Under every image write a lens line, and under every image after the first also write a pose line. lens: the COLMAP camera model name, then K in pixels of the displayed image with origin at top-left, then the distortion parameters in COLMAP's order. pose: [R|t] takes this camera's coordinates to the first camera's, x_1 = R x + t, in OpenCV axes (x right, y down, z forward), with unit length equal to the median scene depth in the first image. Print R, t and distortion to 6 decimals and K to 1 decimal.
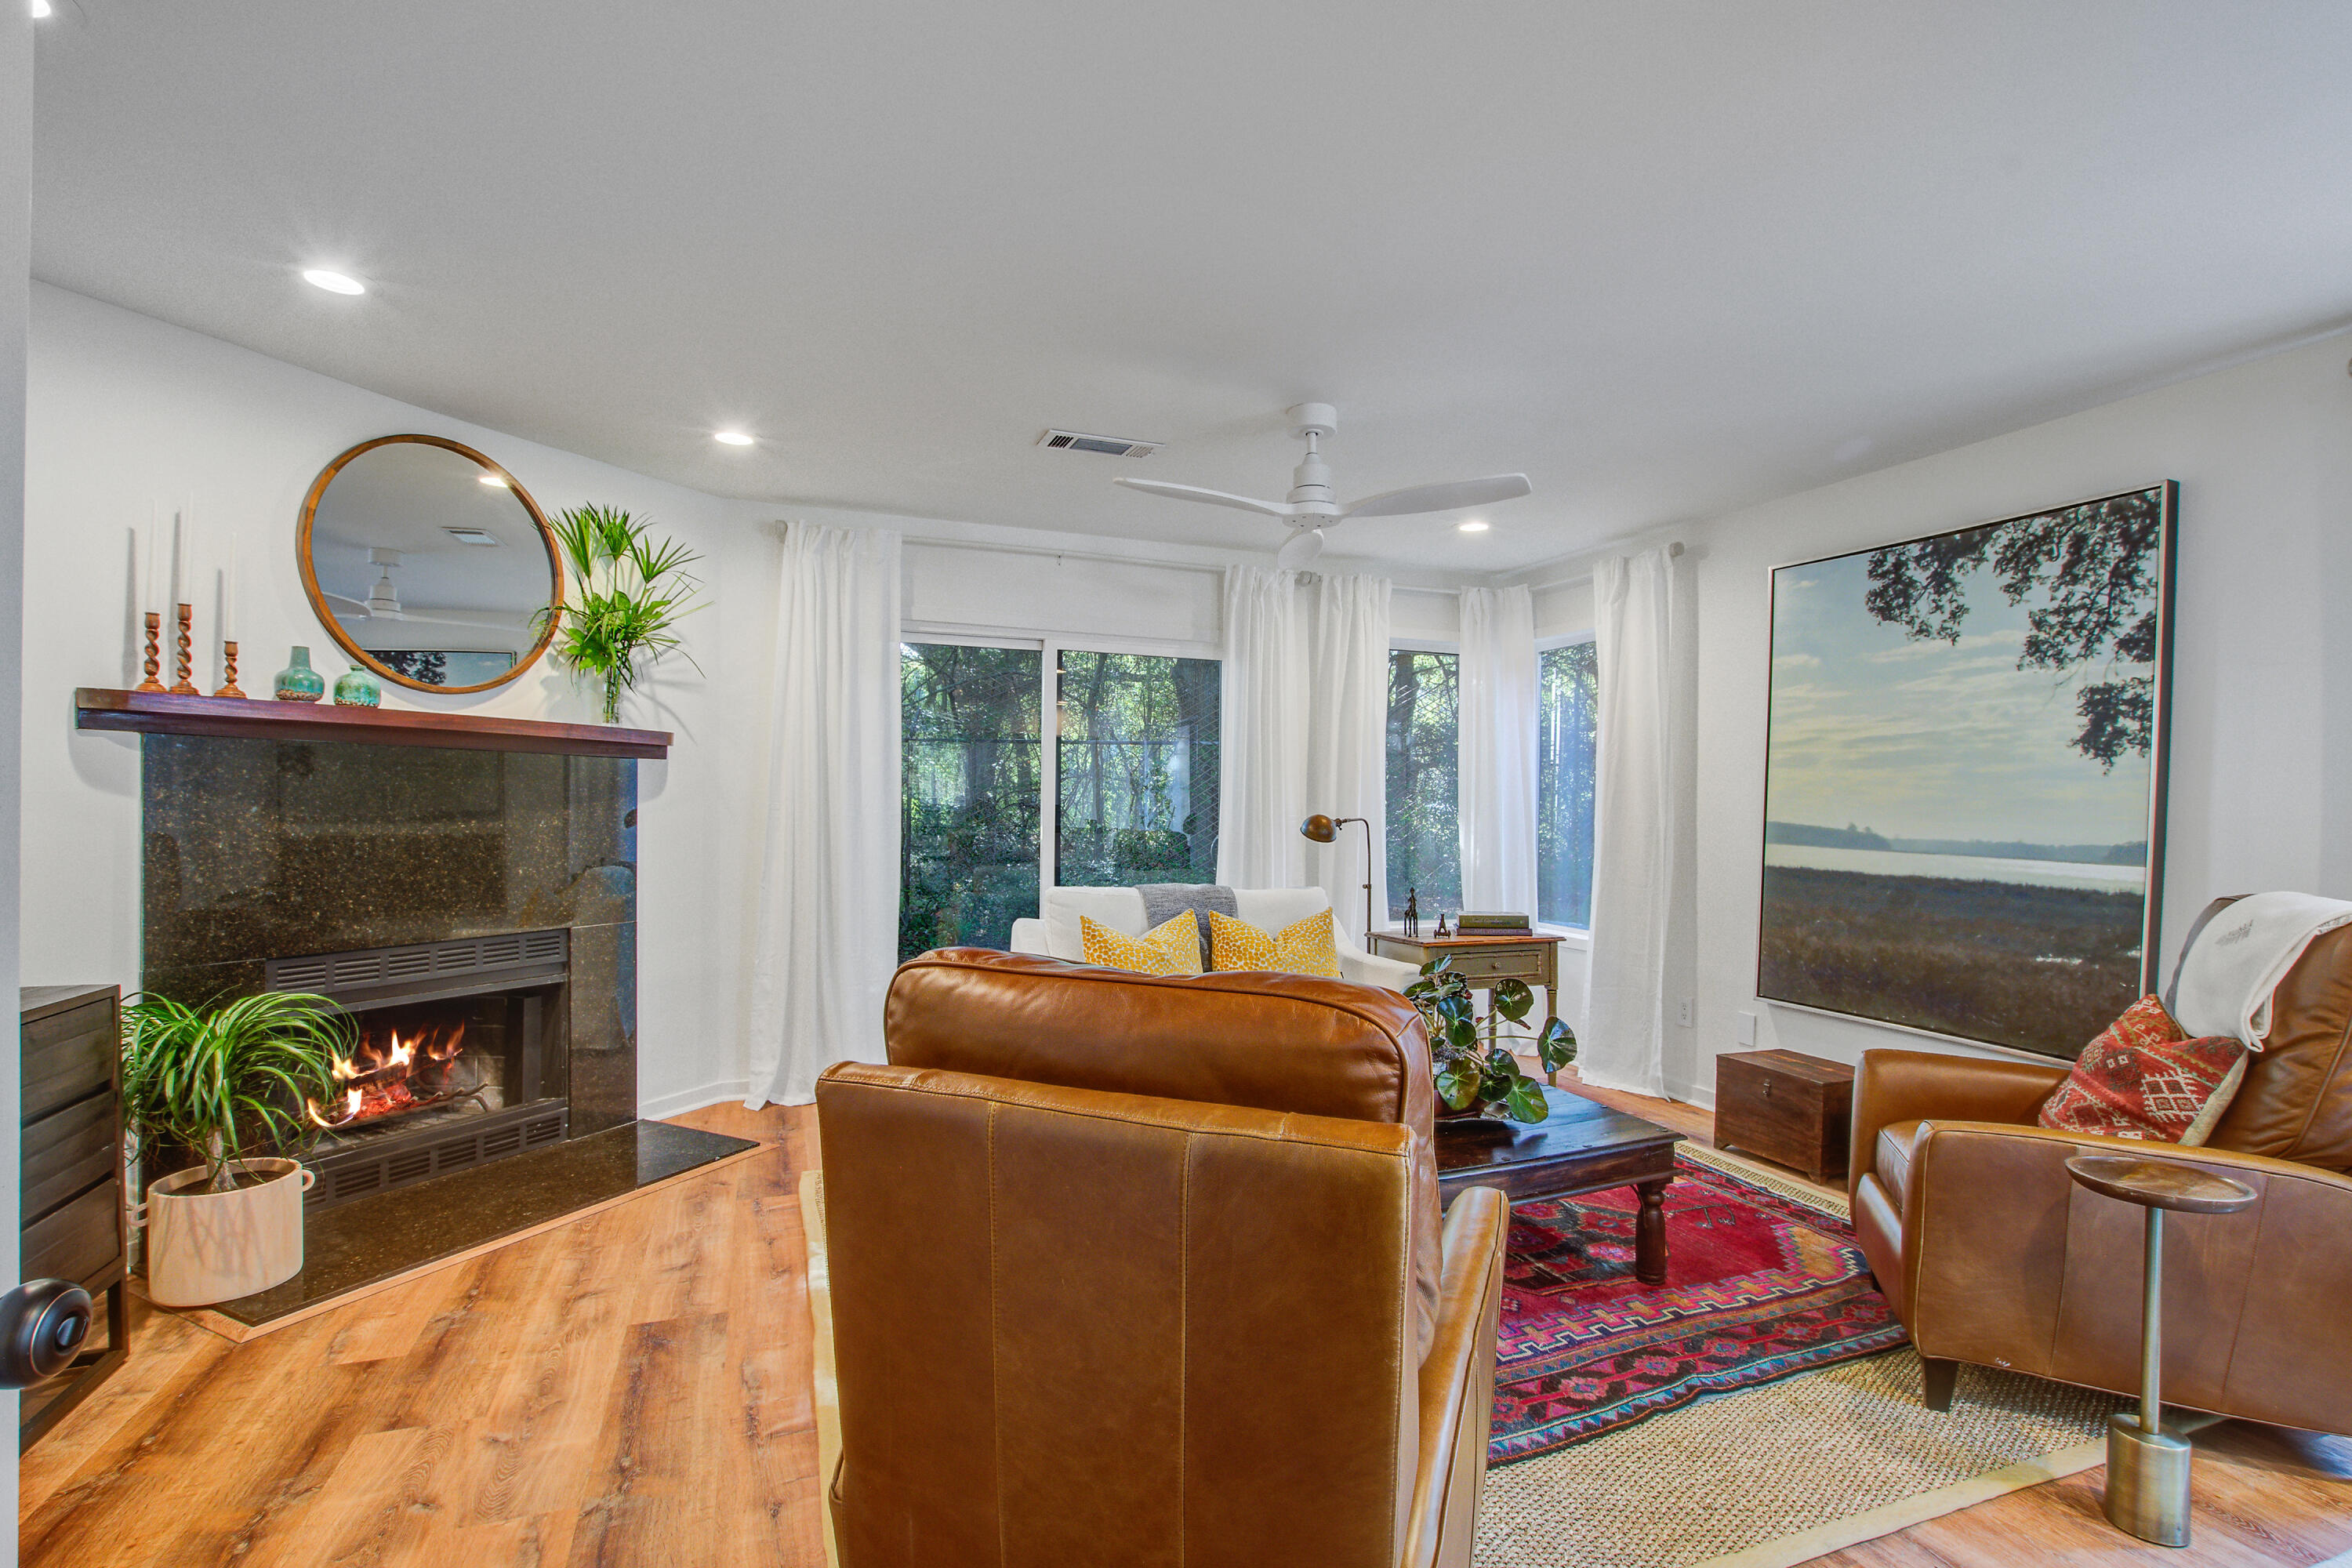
lens RADIAL K [[1100.6, 0, 1176.0], [0, 1100.6, 784.0], [0, 0, 1]] dist [0.000167, 0.000062]
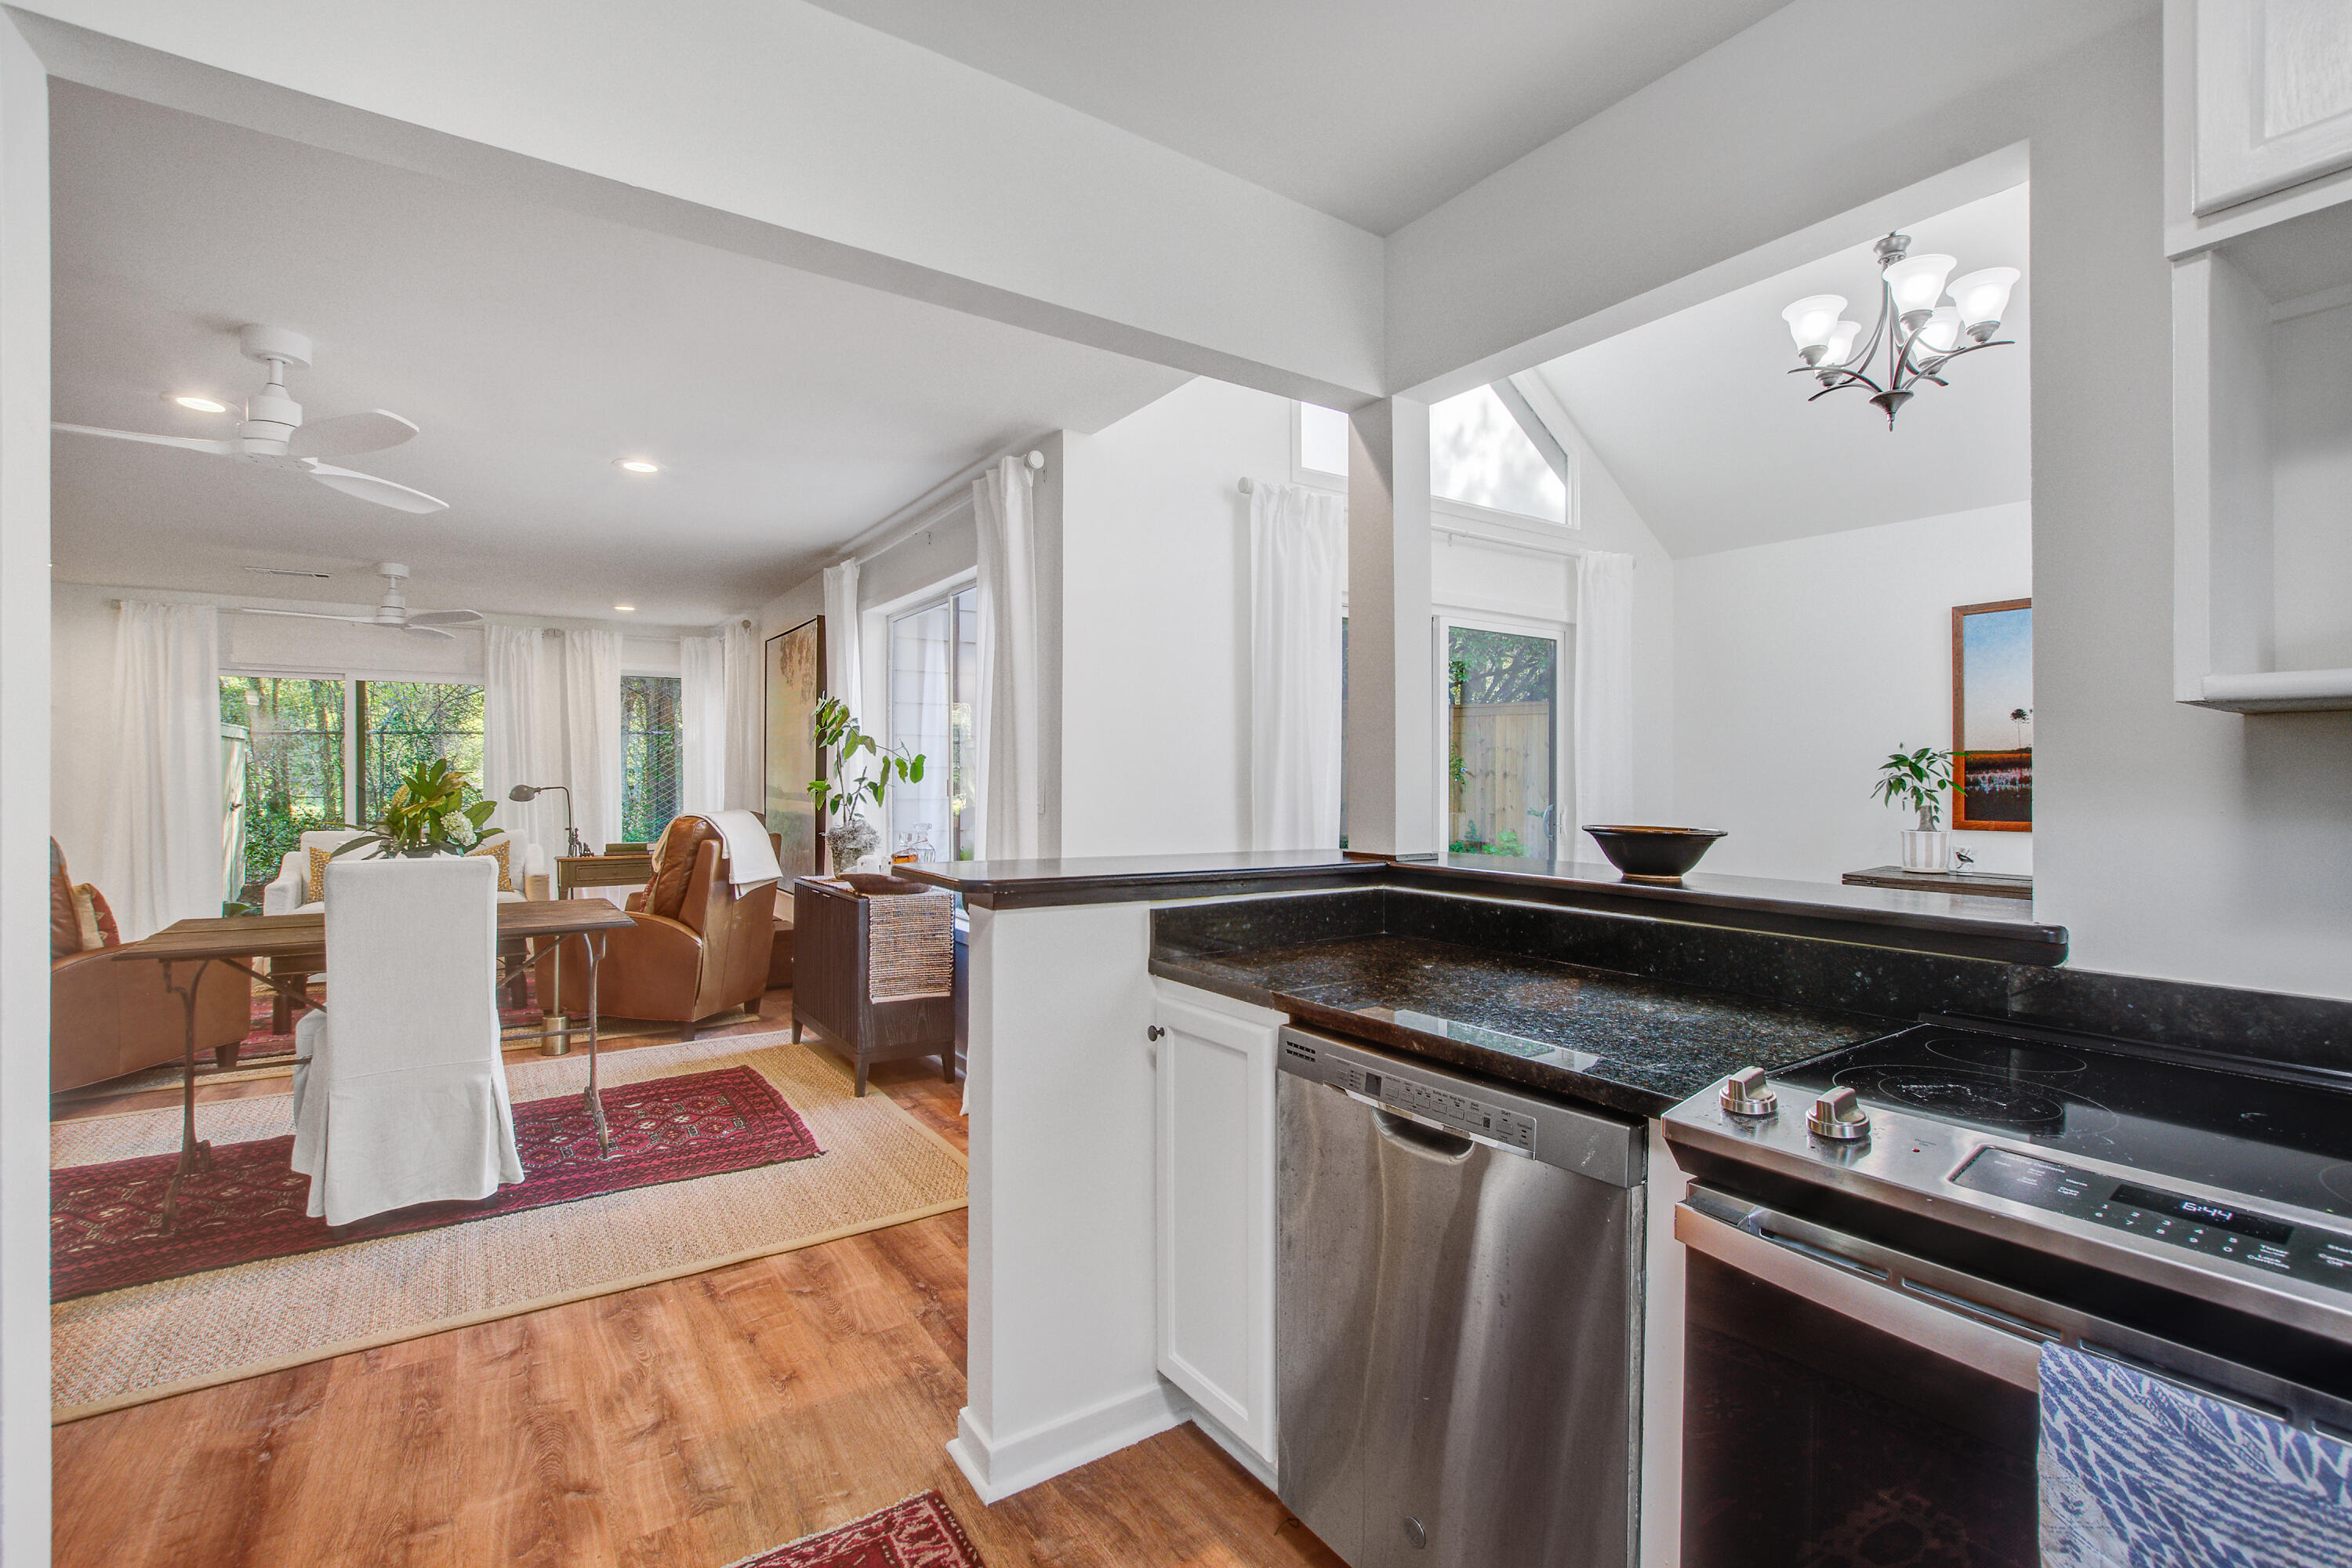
lens RADIAL K [[1055.7, 0, 1136.4], [0, 1055.7, 777.8], [0, 0, 1]] dist [-0.002934, -0.000182]
pose [[0.977888, -0.016378, 0.208485, 0.813834], [0.011676, 0.999649, 0.023764, -0.010813], [-0.208801, -0.020805, 0.977737, -0.830293]]
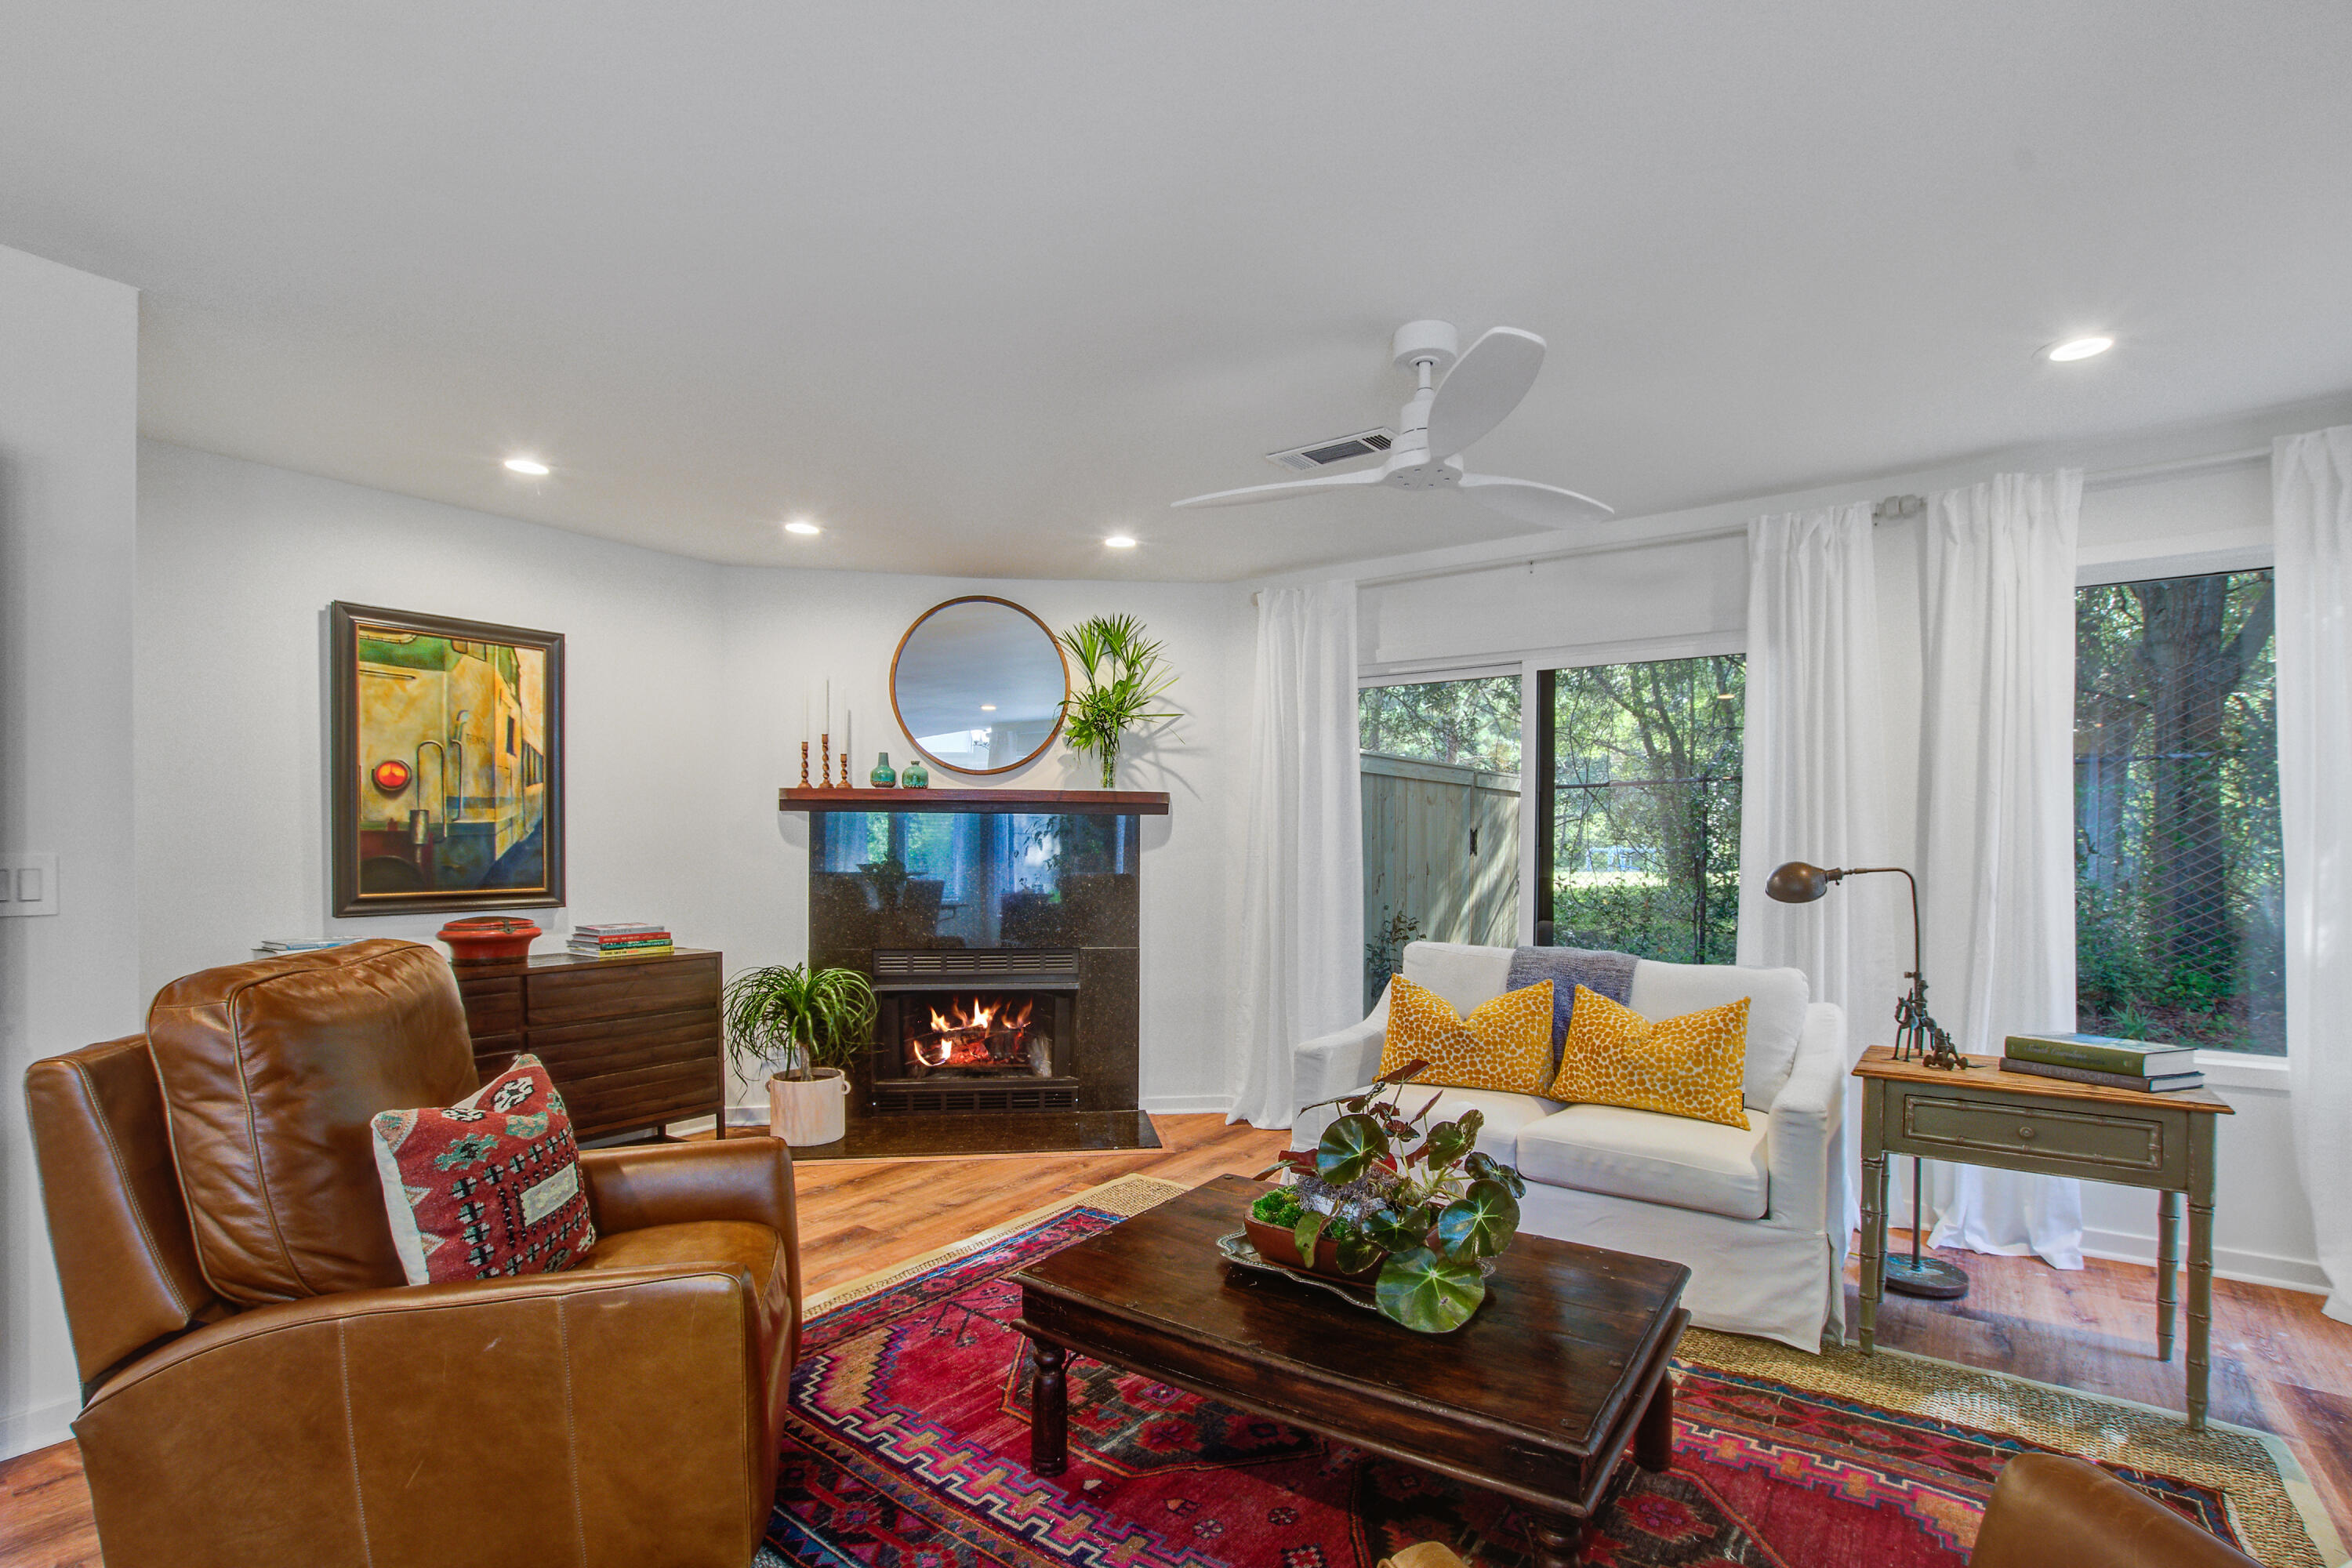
lens RADIAL K [[1086.3, 0, 1177.7], [0, 1086.3, 850.0], [0, 0, 1]] dist [-0.017632, 0.000087]
pose [[0.562915, -0.005775, -0.826495, 0.550002], [0.019956, 0.999779, 0.006606, 0.009193], [0.826274, -0.020212, 0.562906, 0.363198]]
